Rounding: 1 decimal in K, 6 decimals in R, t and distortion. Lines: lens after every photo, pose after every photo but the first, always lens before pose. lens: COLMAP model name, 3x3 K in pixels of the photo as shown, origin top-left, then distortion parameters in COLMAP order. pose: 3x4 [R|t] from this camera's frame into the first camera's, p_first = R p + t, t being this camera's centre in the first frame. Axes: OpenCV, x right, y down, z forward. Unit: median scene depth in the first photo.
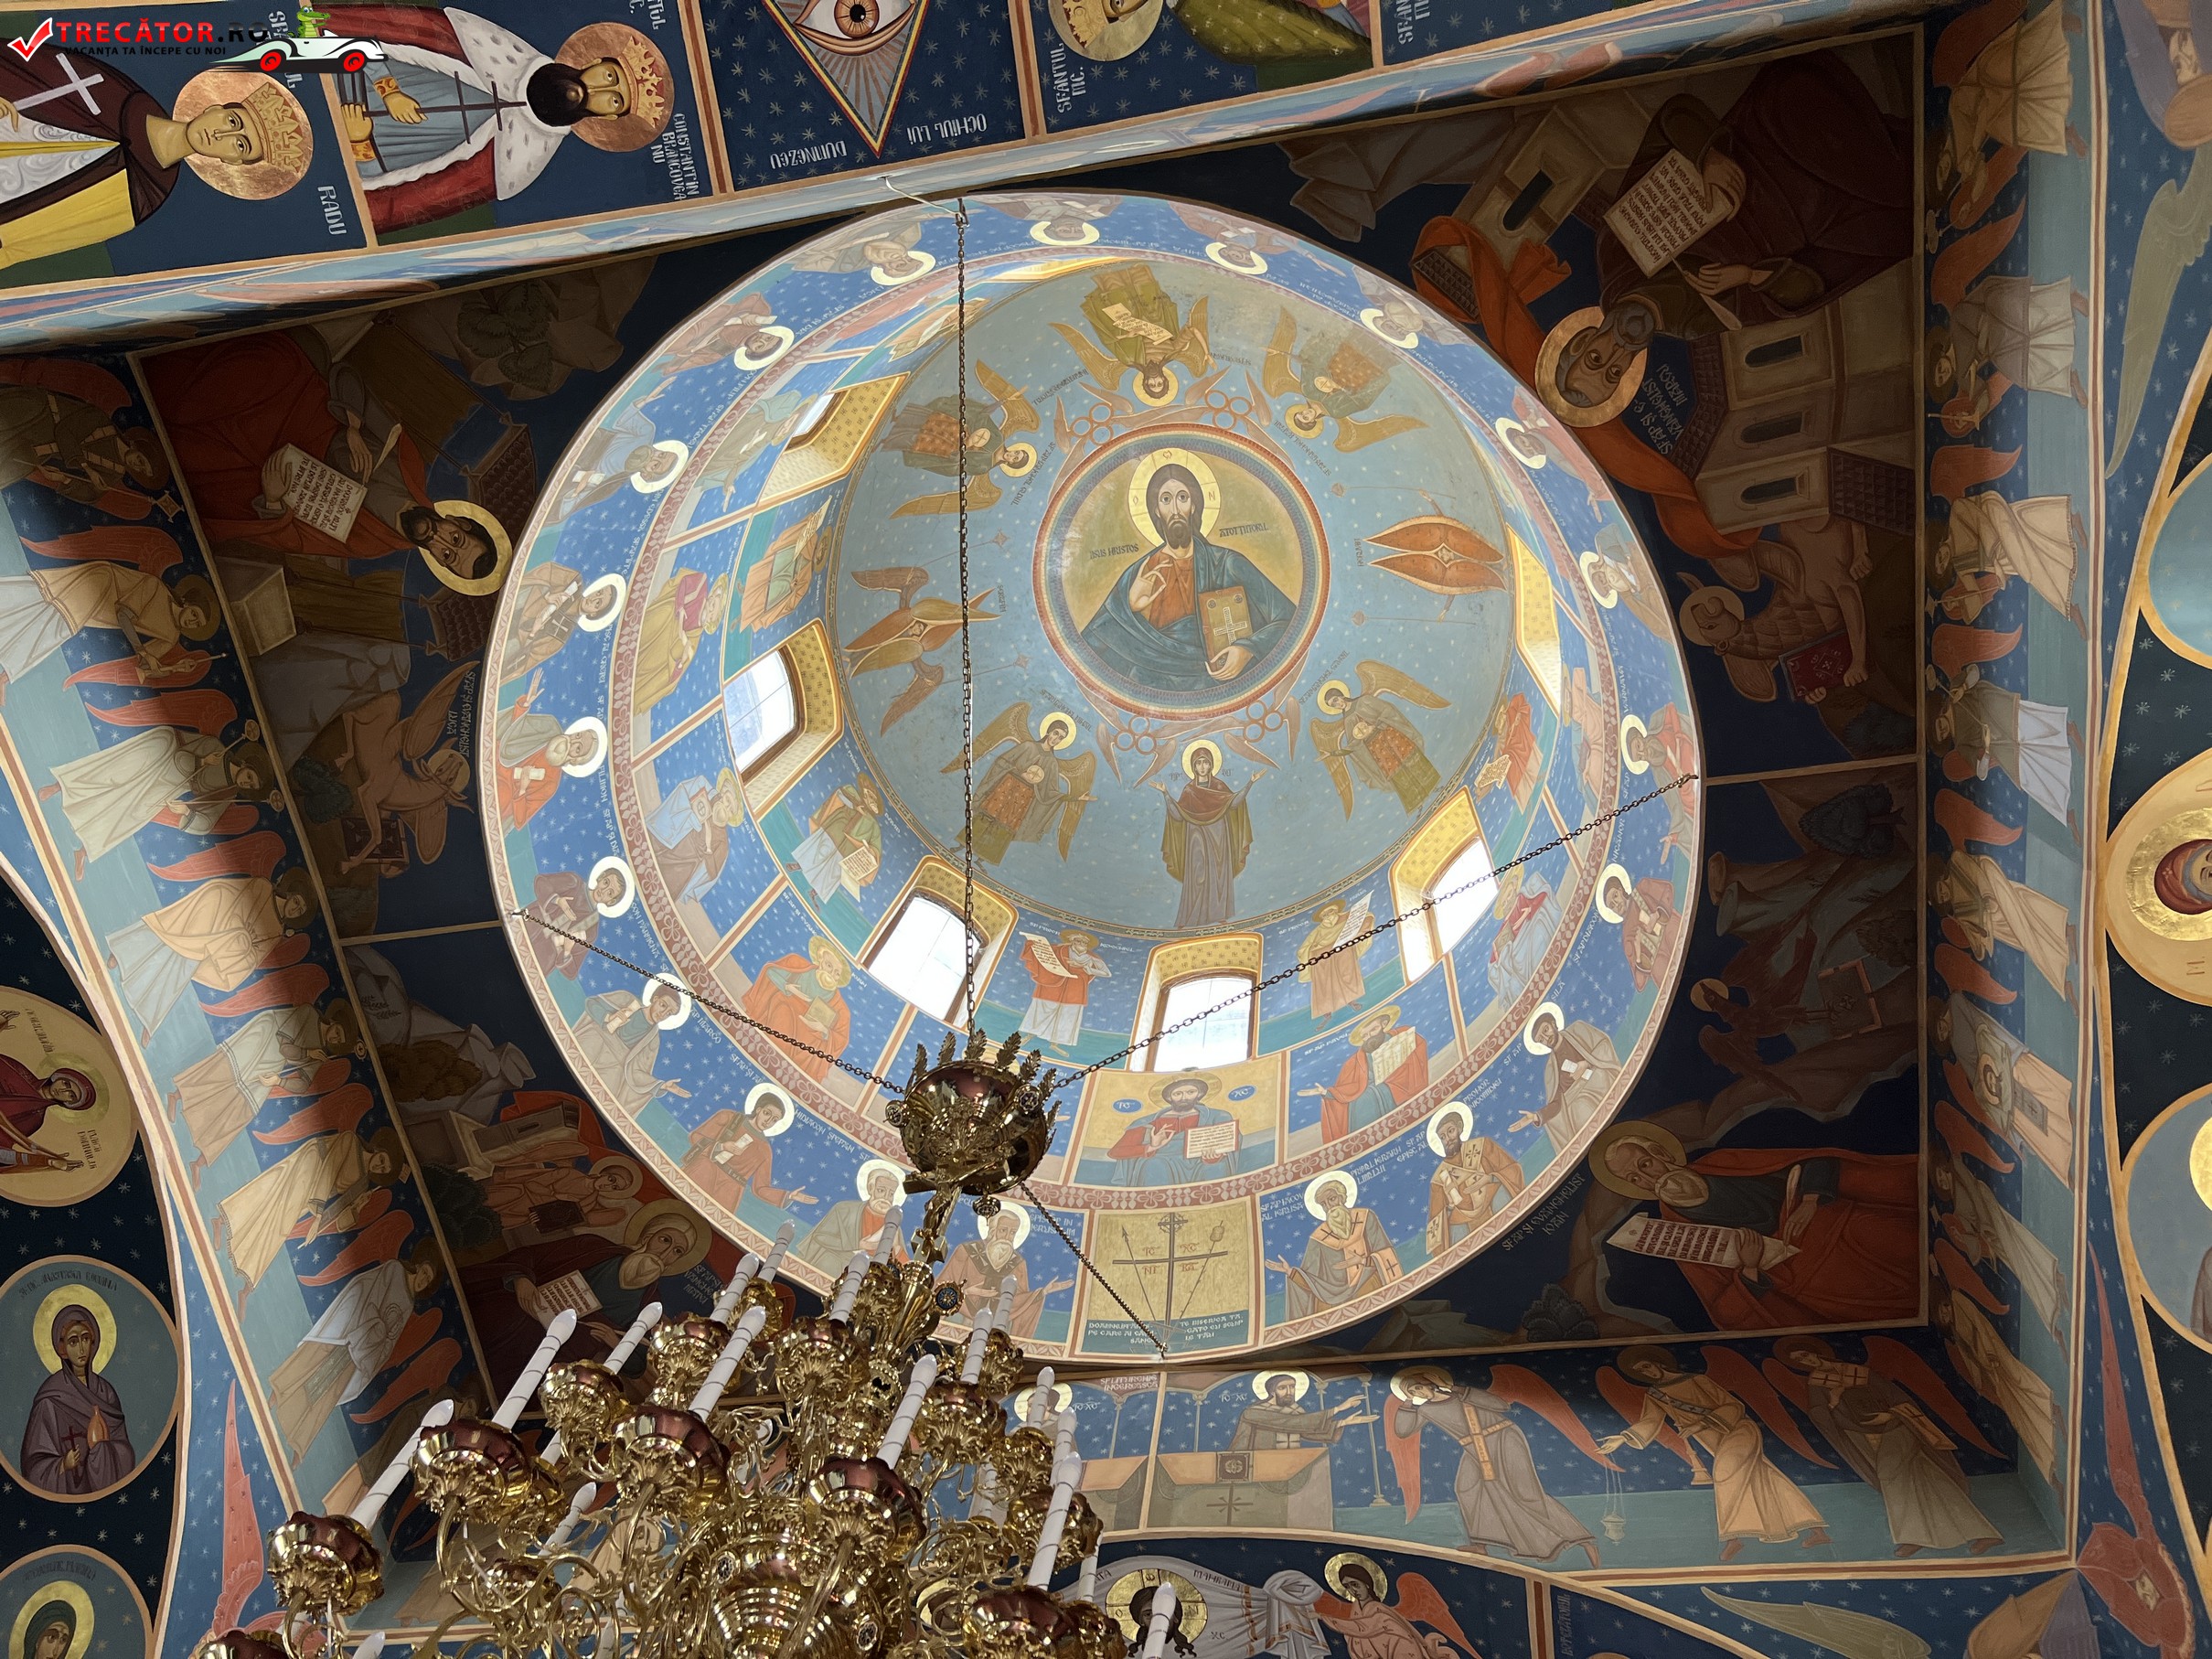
lens RADIAL K [[1644.3, 0, 1089.5], [0, 1644.3, 833.4], [0, 0, 1]] dist [0.008174, -0.016951]
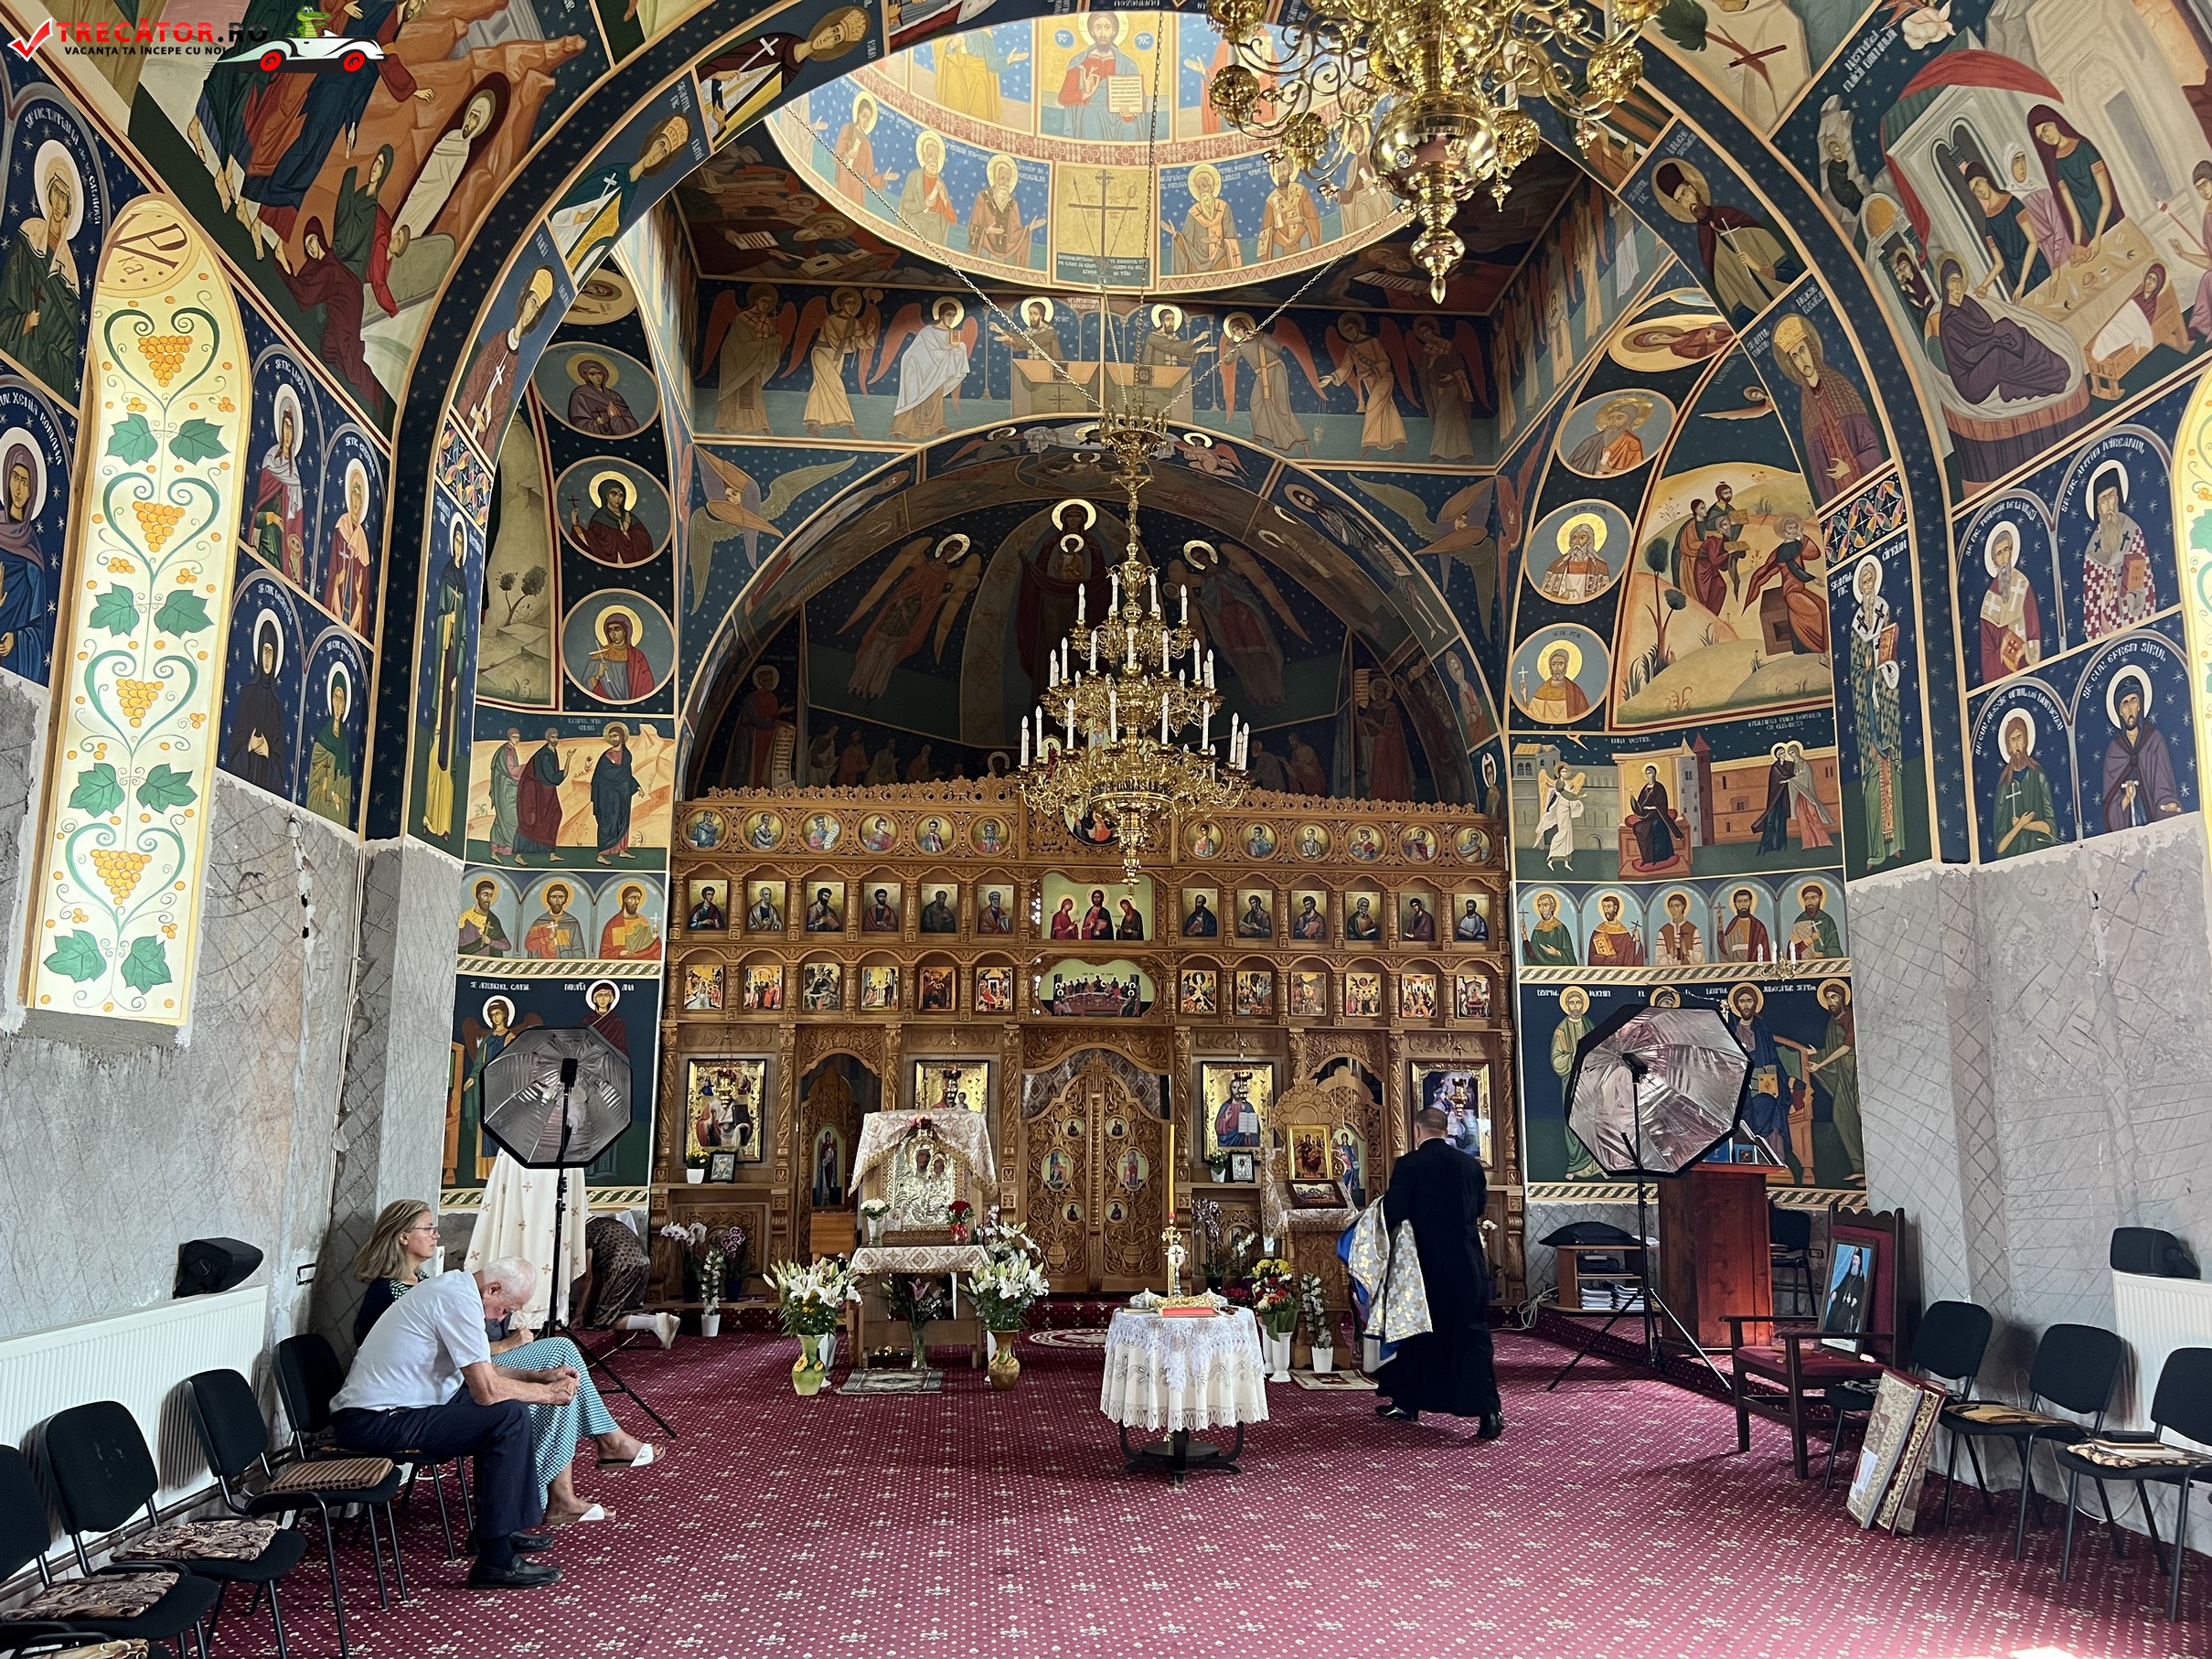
lens RADIAL K [[1644.3, 0, 1108.5], [0, 1644.3, 834.9], [0, 0, 1]] dist [0.008174, -0.016951]
pose [[0.967438, -0.060623, 0.245741, -0.459045], [-0.185630, 0.490071, 0.851688, -0.992105], [-0.172062, -0.869572, 0.462859, -0.385316]]
